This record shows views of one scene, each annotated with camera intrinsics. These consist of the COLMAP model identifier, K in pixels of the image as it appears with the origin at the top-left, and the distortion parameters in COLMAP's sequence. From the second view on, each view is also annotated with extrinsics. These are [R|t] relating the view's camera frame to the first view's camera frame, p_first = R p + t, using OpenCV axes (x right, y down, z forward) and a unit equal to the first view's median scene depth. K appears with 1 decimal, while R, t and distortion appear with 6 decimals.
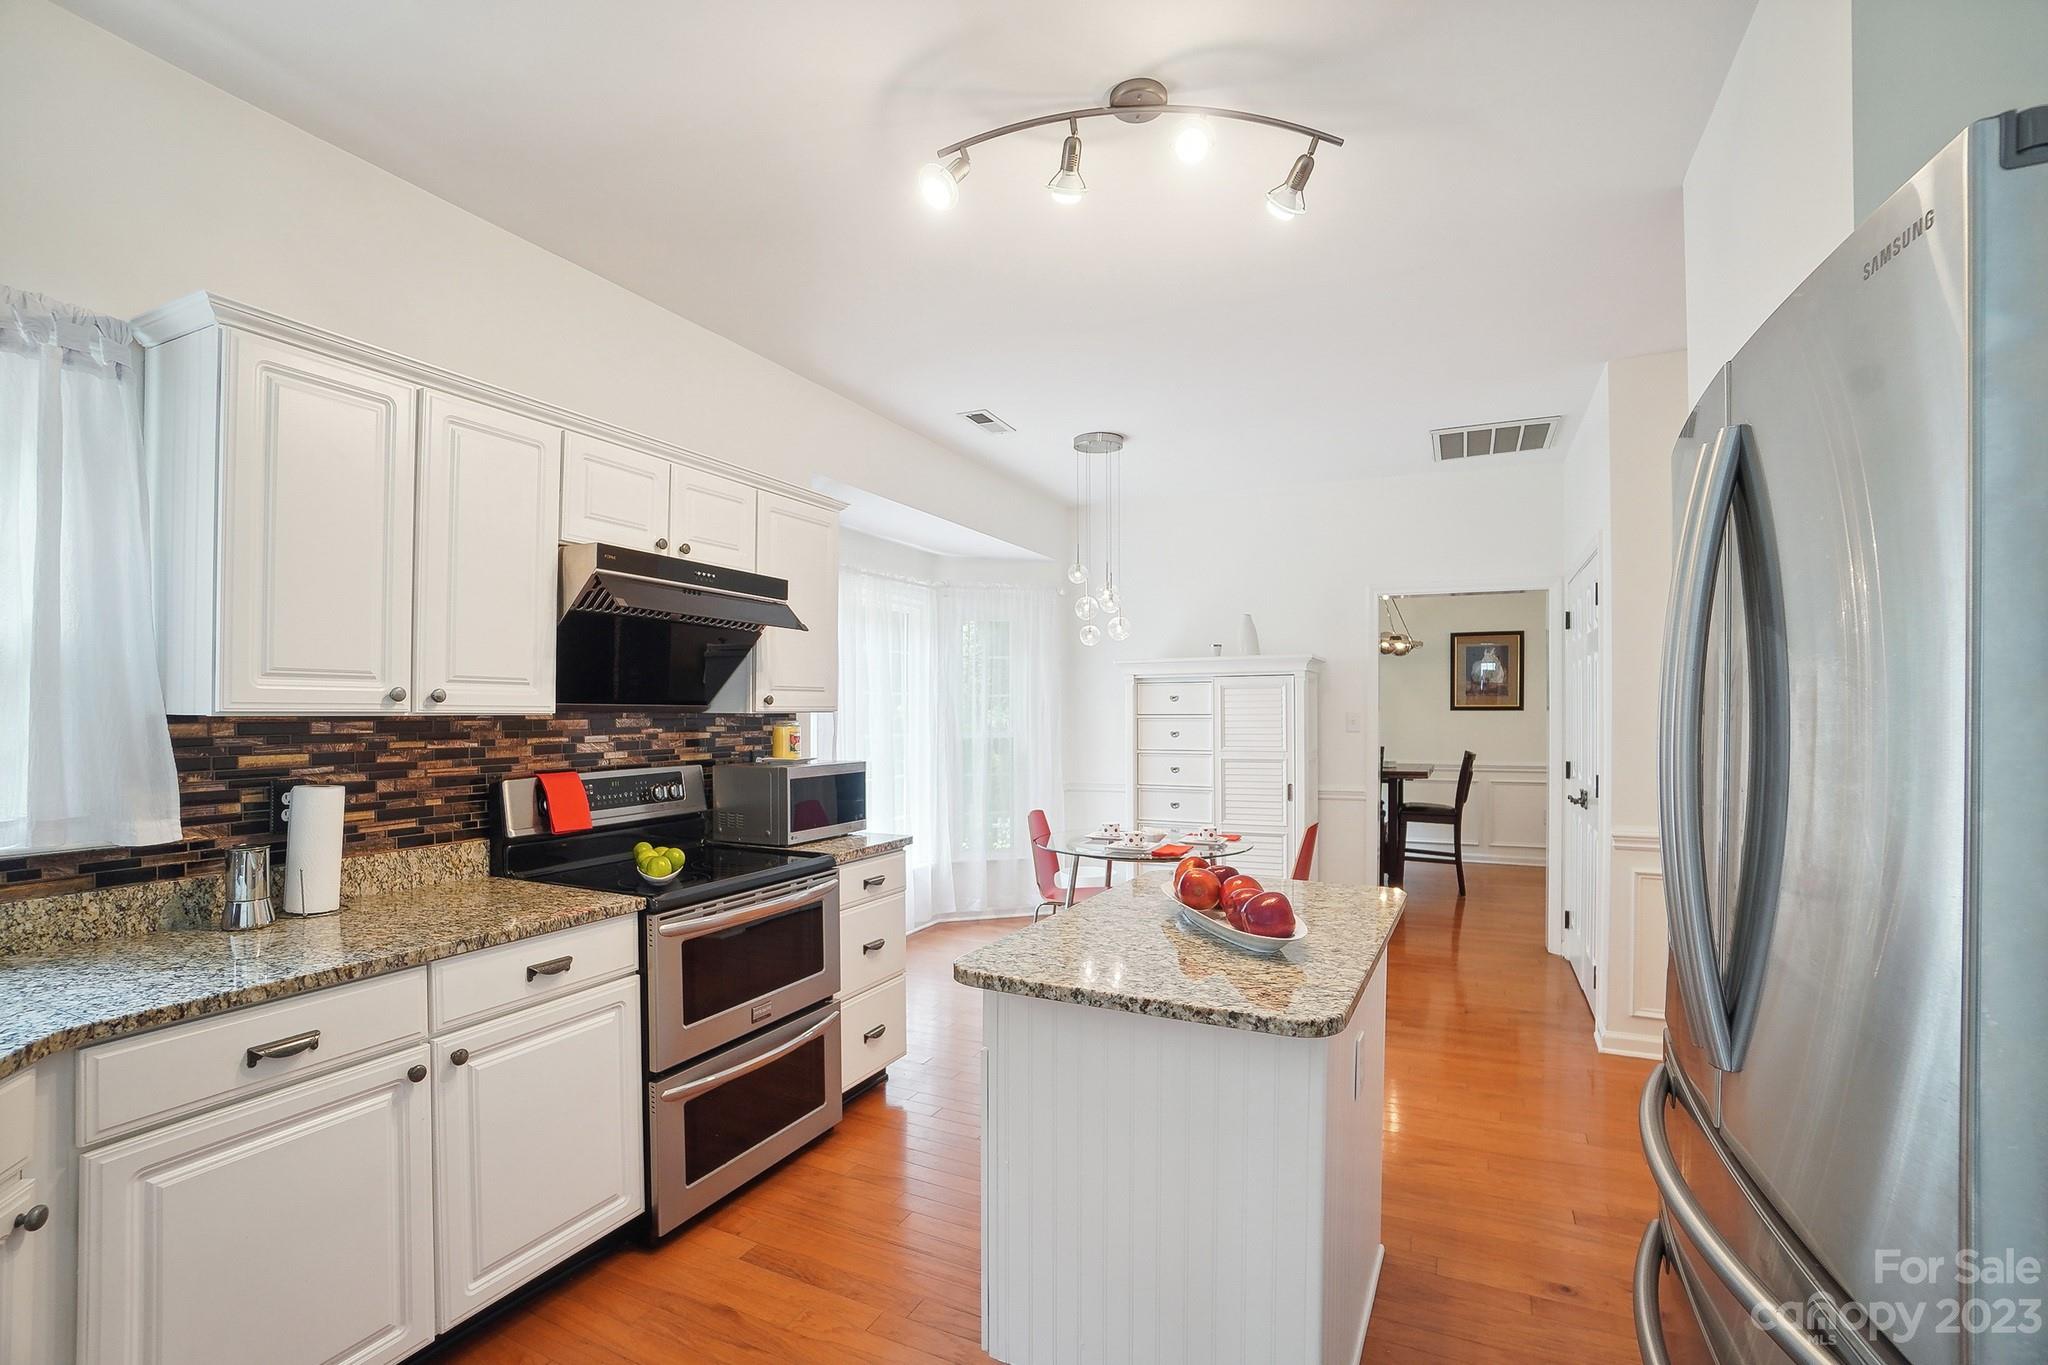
lens RADIAL K [[946.0, 0, 993.1], [0, 946.0, 715.7], [0, 0, 1]] dist [-0.043178, 0.003069]
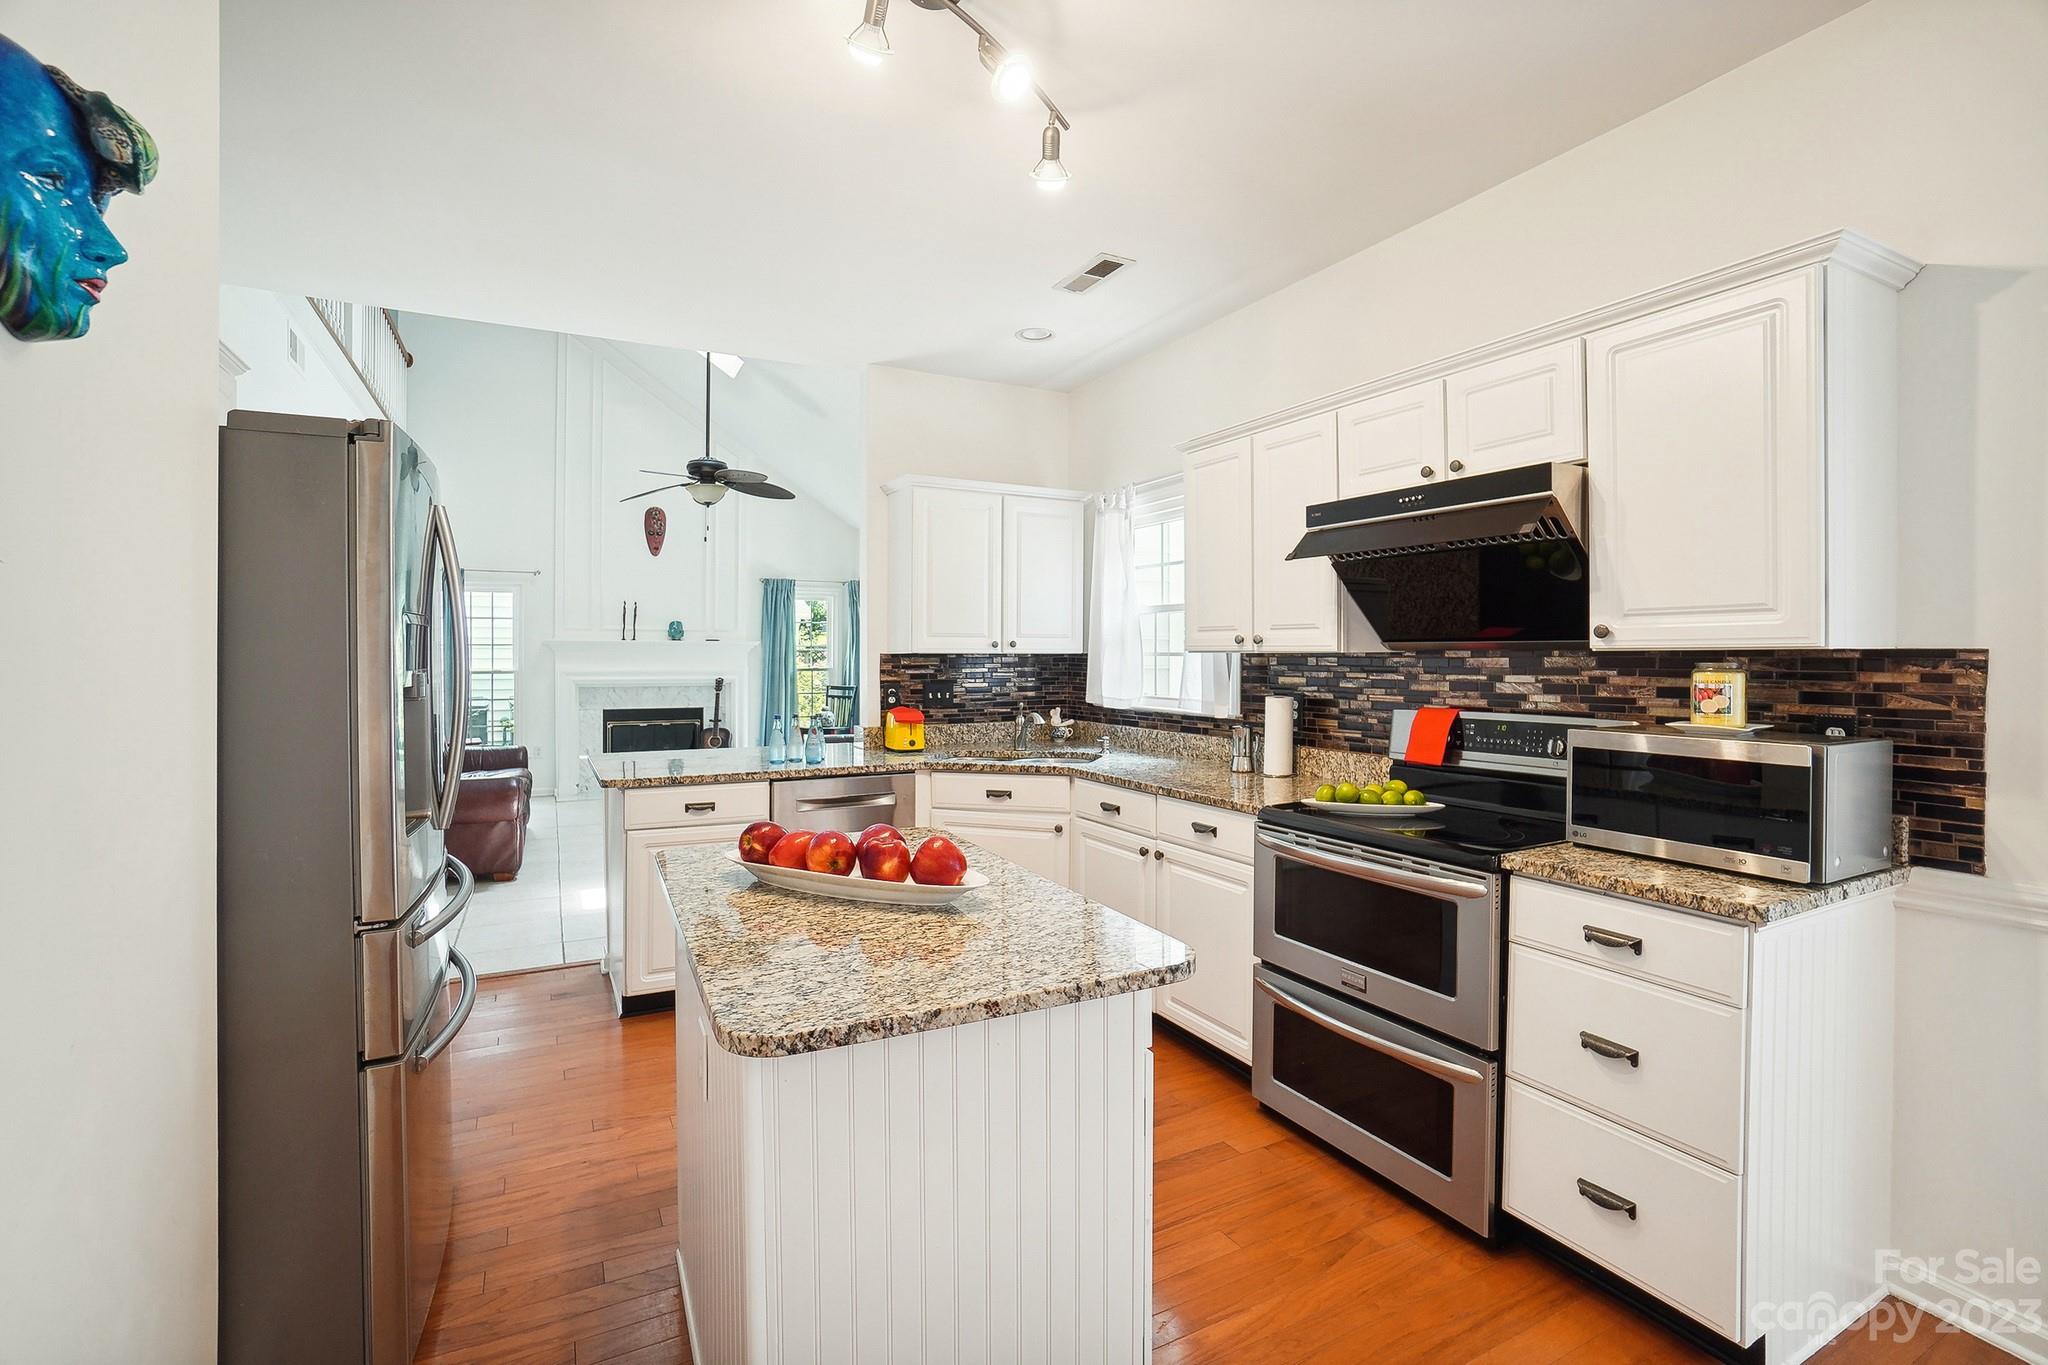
lens RADIAL K [[946.0, 0, 1027.0], [0, 946.0, 647.9], [0, 0, 1]] dist [-0.043178, 0.003069]
pose [[-0.590830, -0.004550, -0.806783, 0.646019], [-0.002131, 0.999989, -0.004079, -0.001031], [0.806793, -0.000691, -0.590834, 1.233952]]
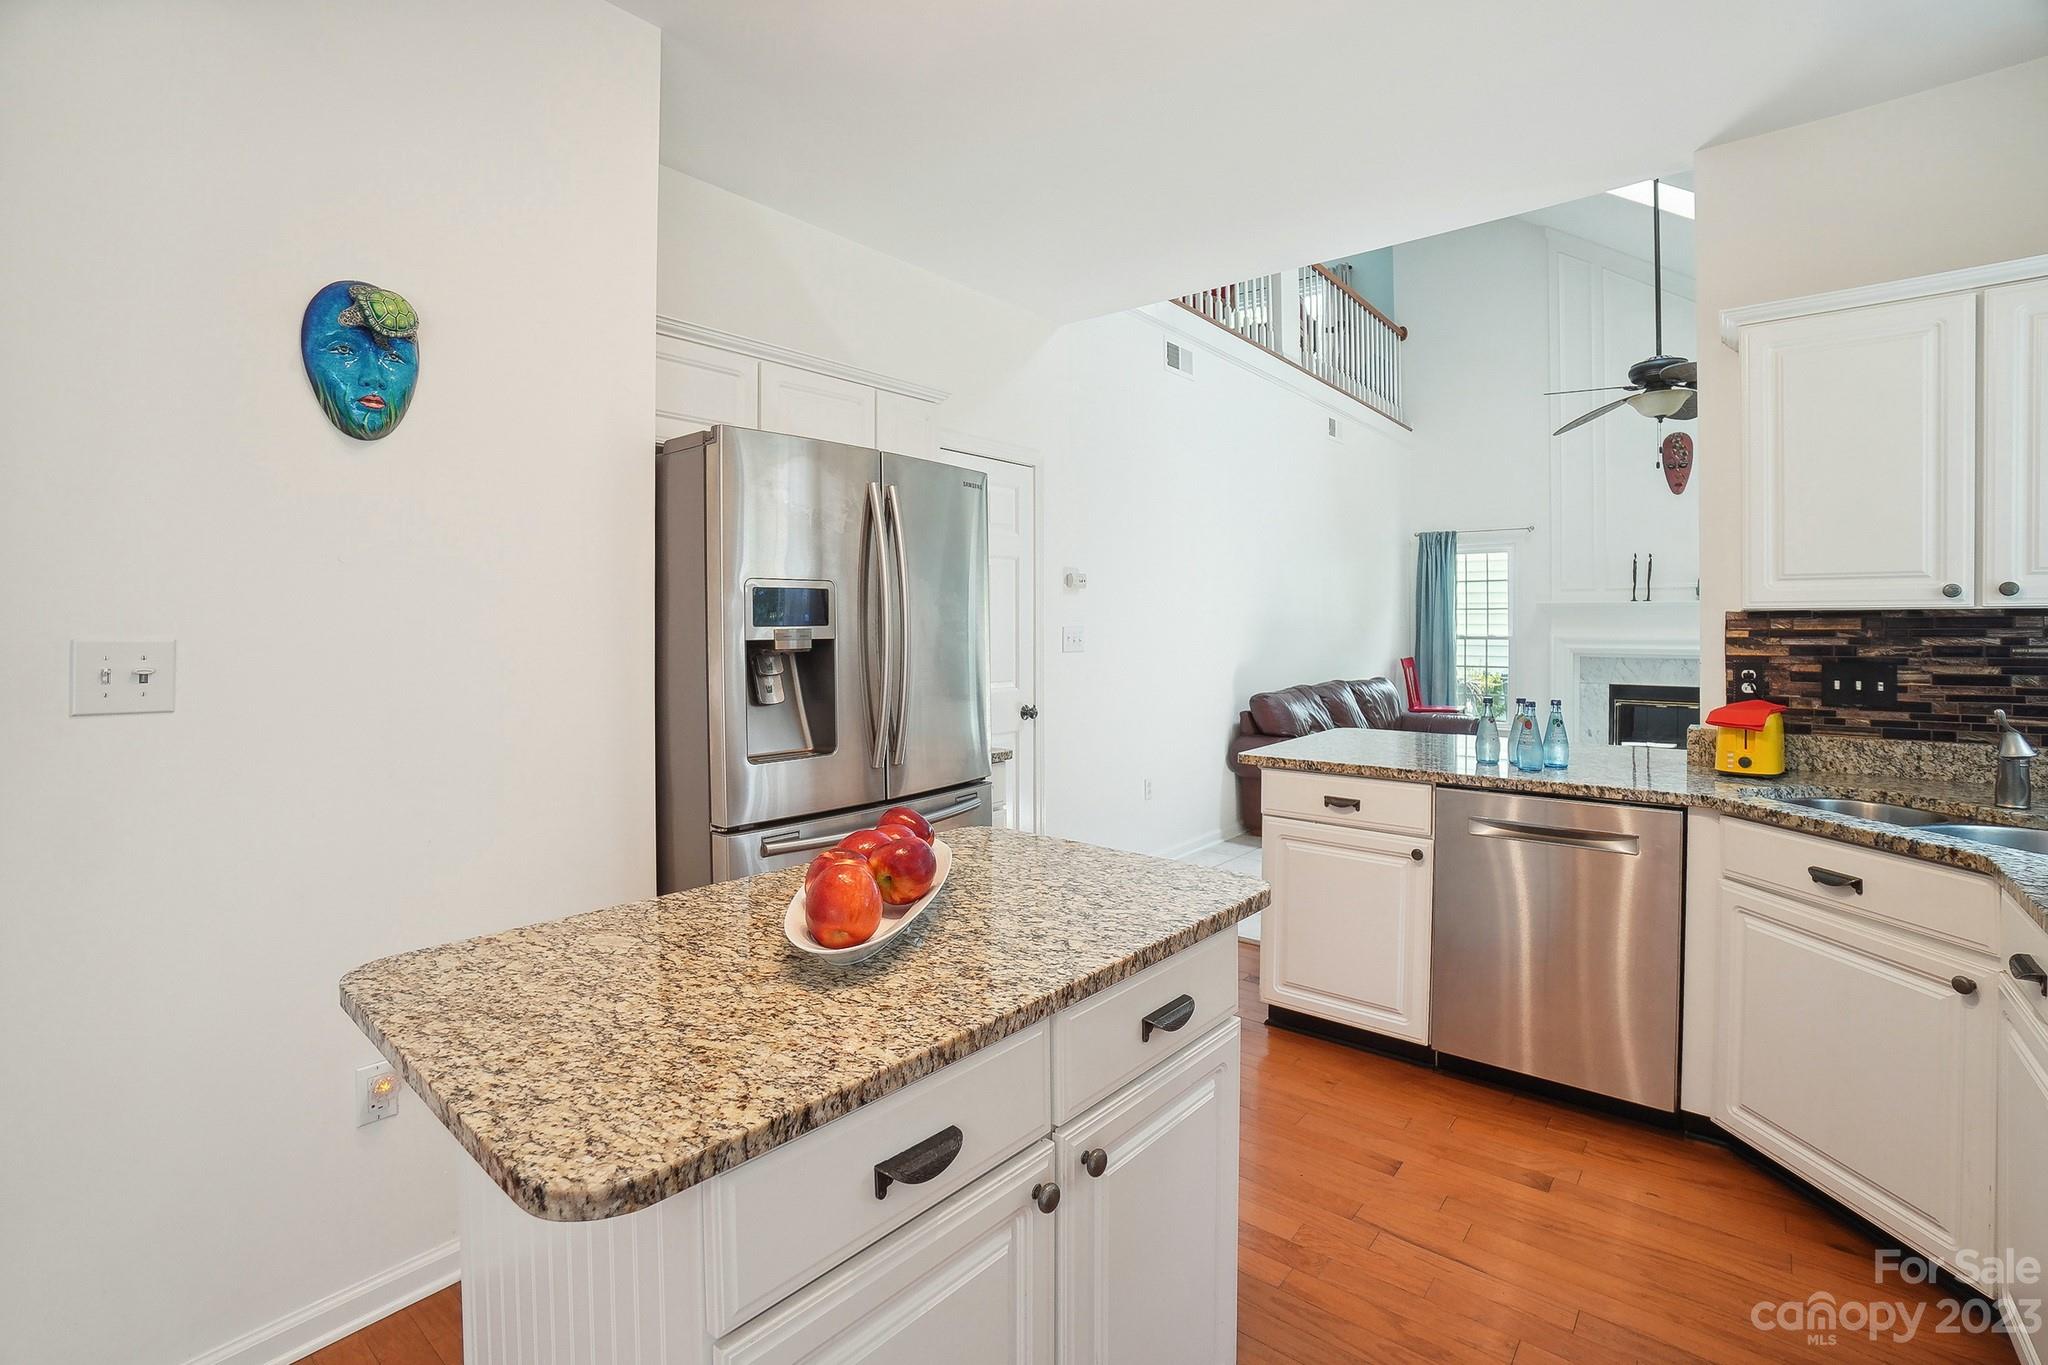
lens RADIAL K [[946.0, 0, 1003.9], [0, 946.0, 636.2], [0, 0, 1]] dist [-0.043178, 0.003069]
pose [[-0.963202, -0.000285, 0.268777, 0.117820], [0.004235, 0.999859, 0.016237, 0.006944], [-0.268744, 0.016778, -0.963065, 1.218184]]
